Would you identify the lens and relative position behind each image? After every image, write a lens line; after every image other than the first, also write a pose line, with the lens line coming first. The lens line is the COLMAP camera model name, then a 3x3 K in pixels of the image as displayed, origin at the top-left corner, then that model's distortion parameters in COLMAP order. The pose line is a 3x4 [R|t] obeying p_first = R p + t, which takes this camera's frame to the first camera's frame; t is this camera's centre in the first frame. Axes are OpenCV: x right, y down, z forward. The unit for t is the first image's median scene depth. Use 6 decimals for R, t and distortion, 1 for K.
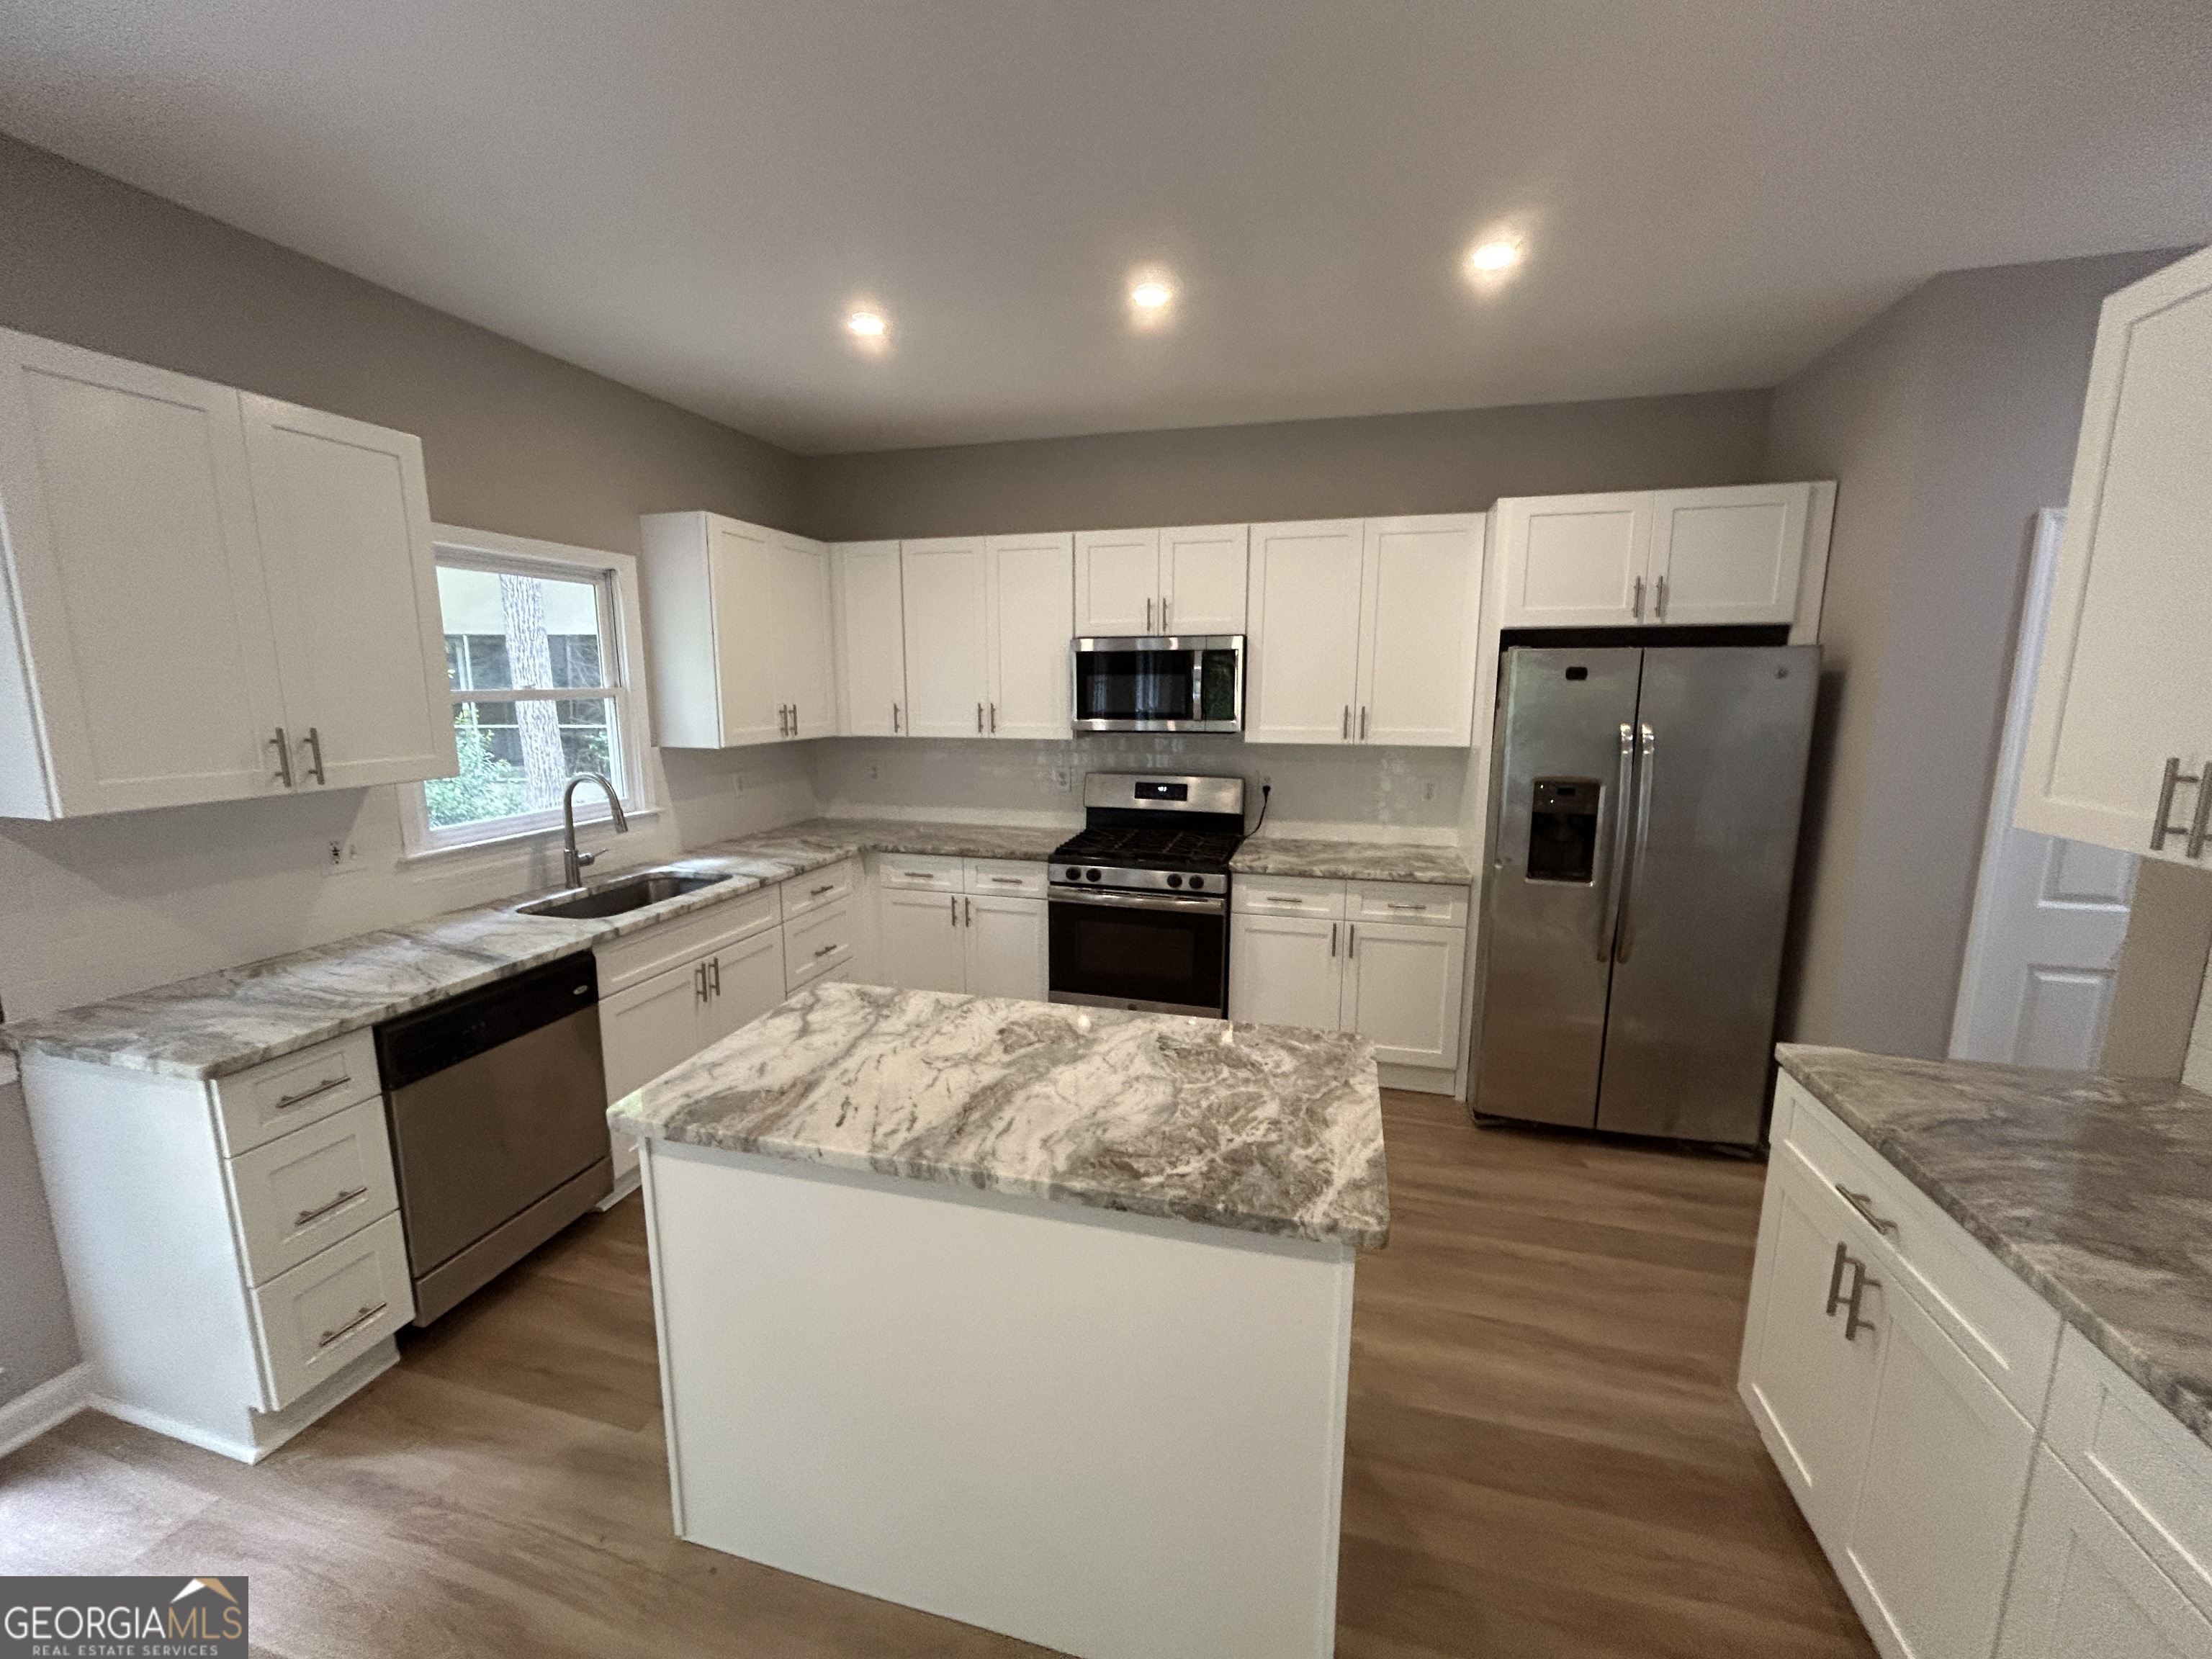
lens RADIAL K [[894.1, 0, 1098.0], [0, 894.1, 828.9], [0, 0, 1]] dist [-0.002334, 0.000064]
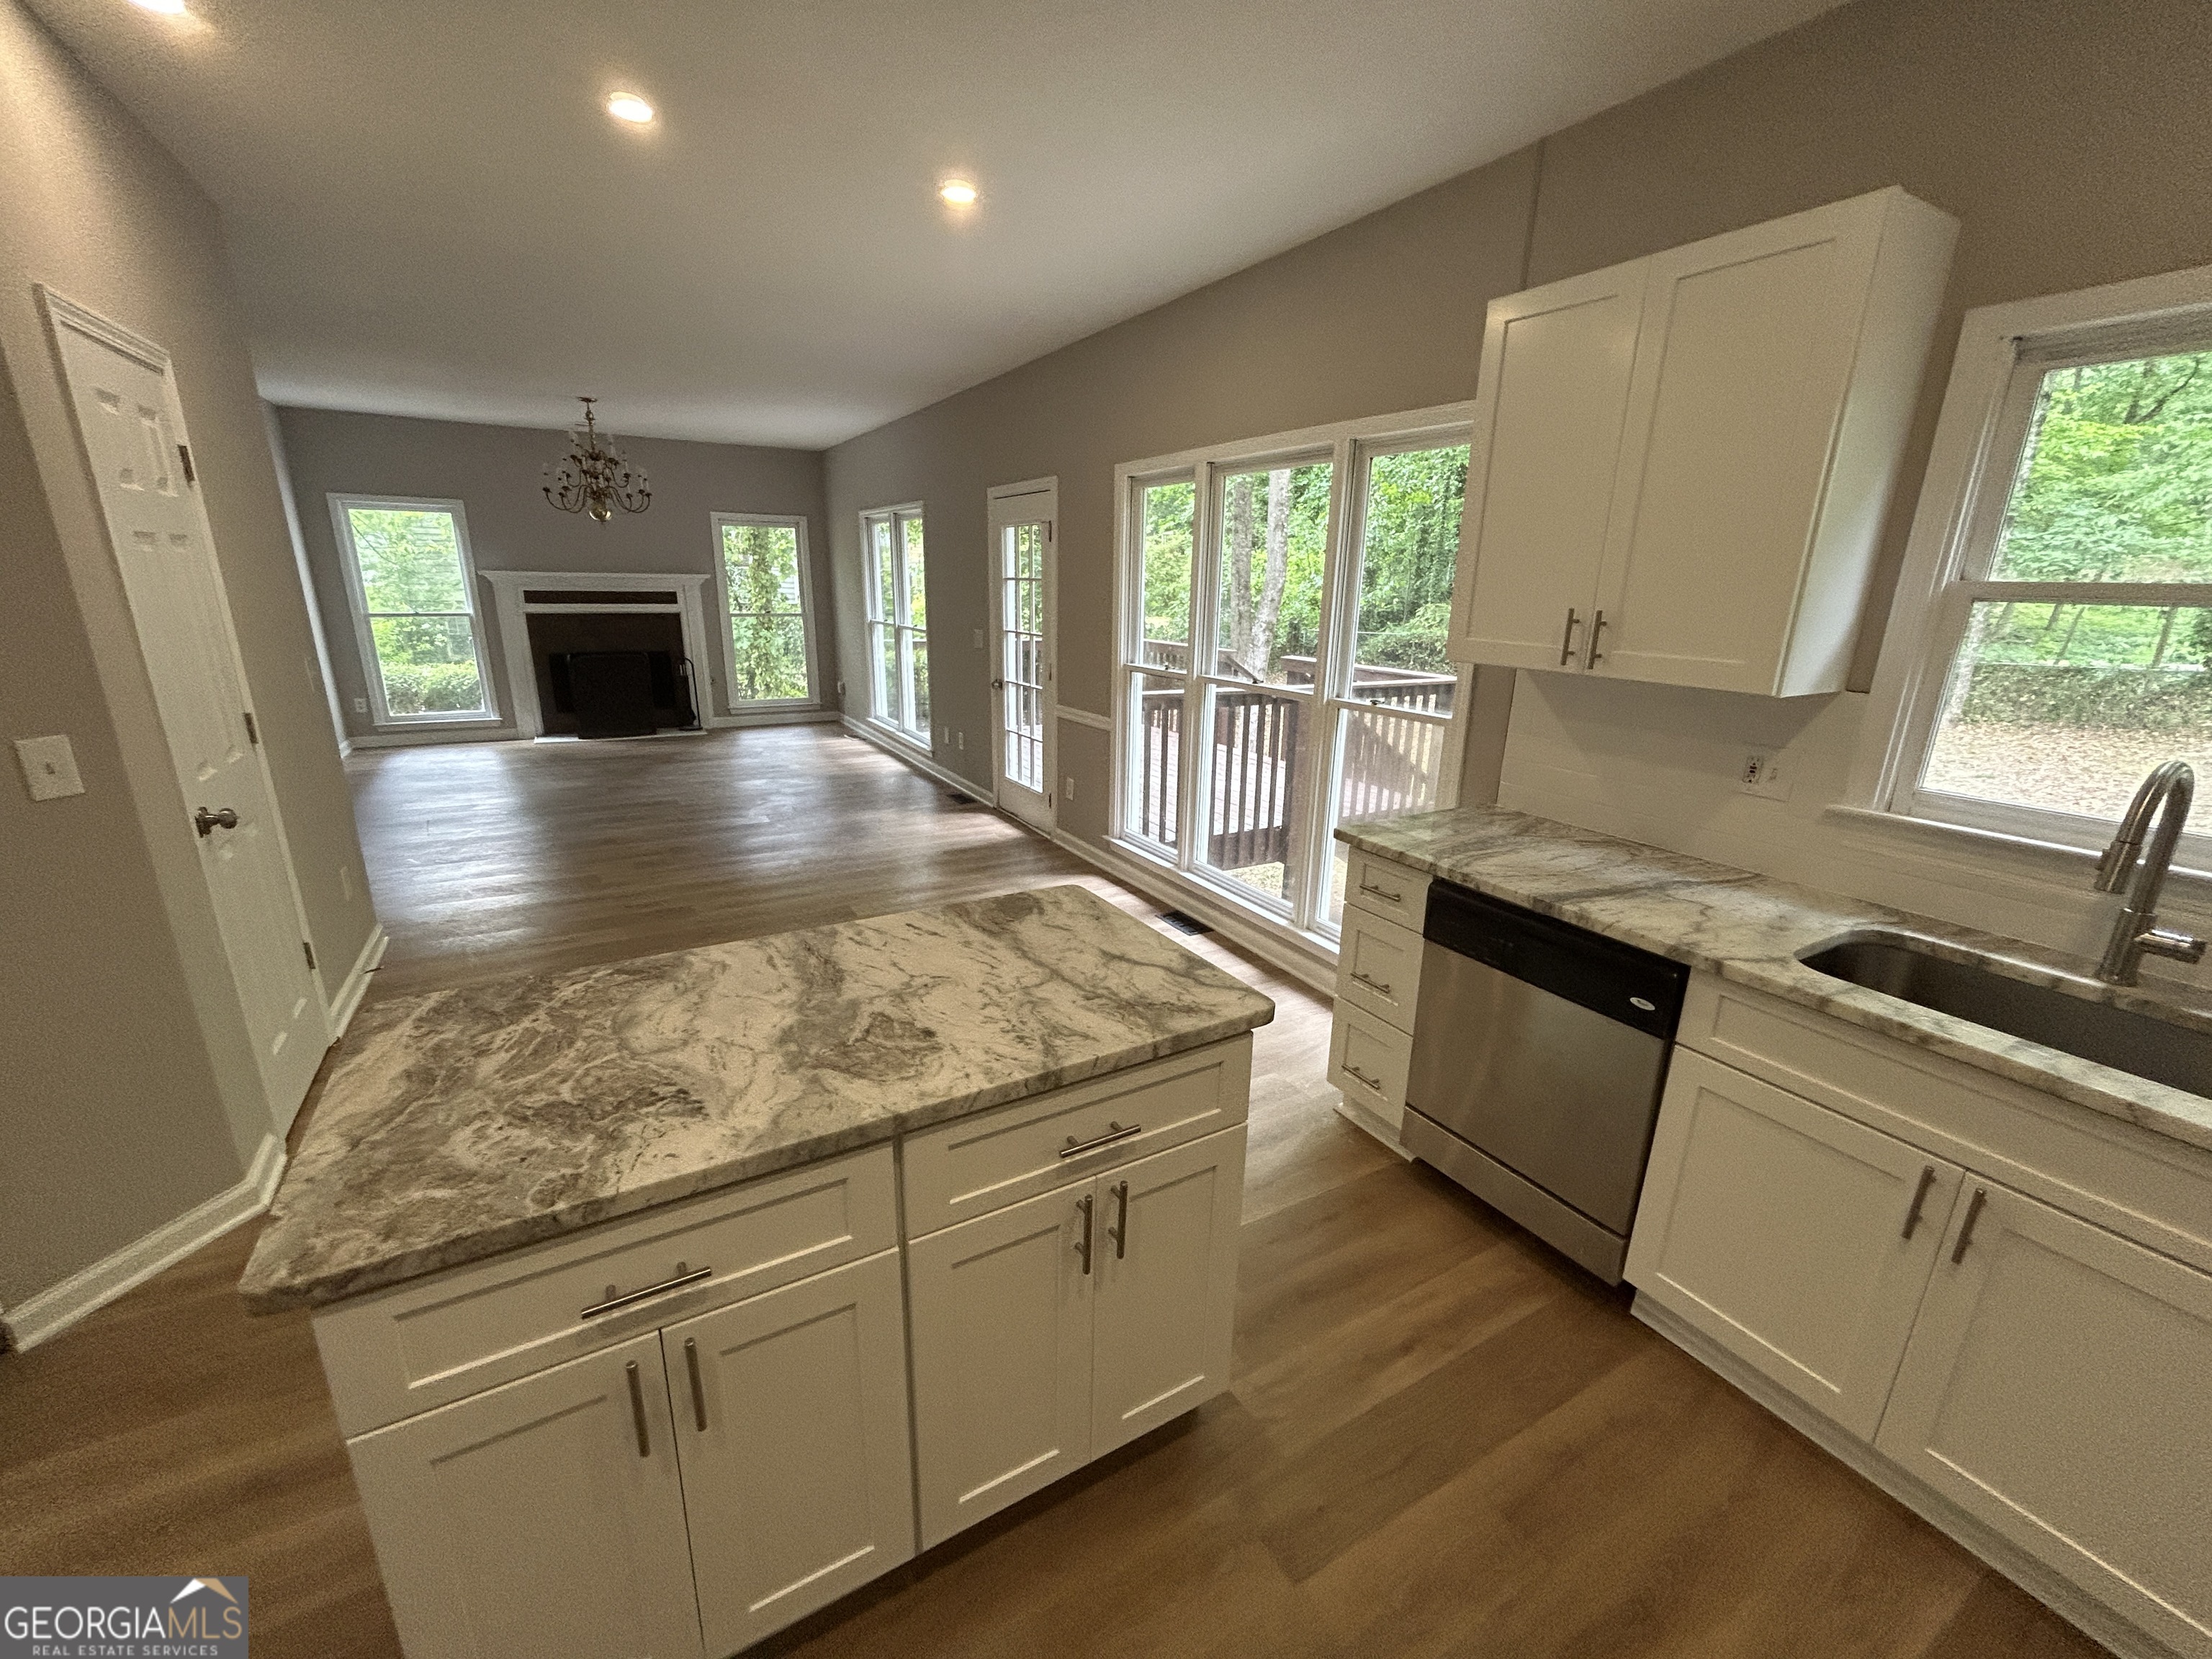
lens RADIAL K [[894.1, 0, 1095.8], [0, 894.1, 829.6], [0, 0, 1]] dist [-0.002334, 0.000064]
pose [[-0.702763, 0.183643, -0.687314, 0.294783], [-0.135013, 0.914125, 0.382292, -0.244724], [0.698496, 0.361456, -0.617619, 1.649751]]
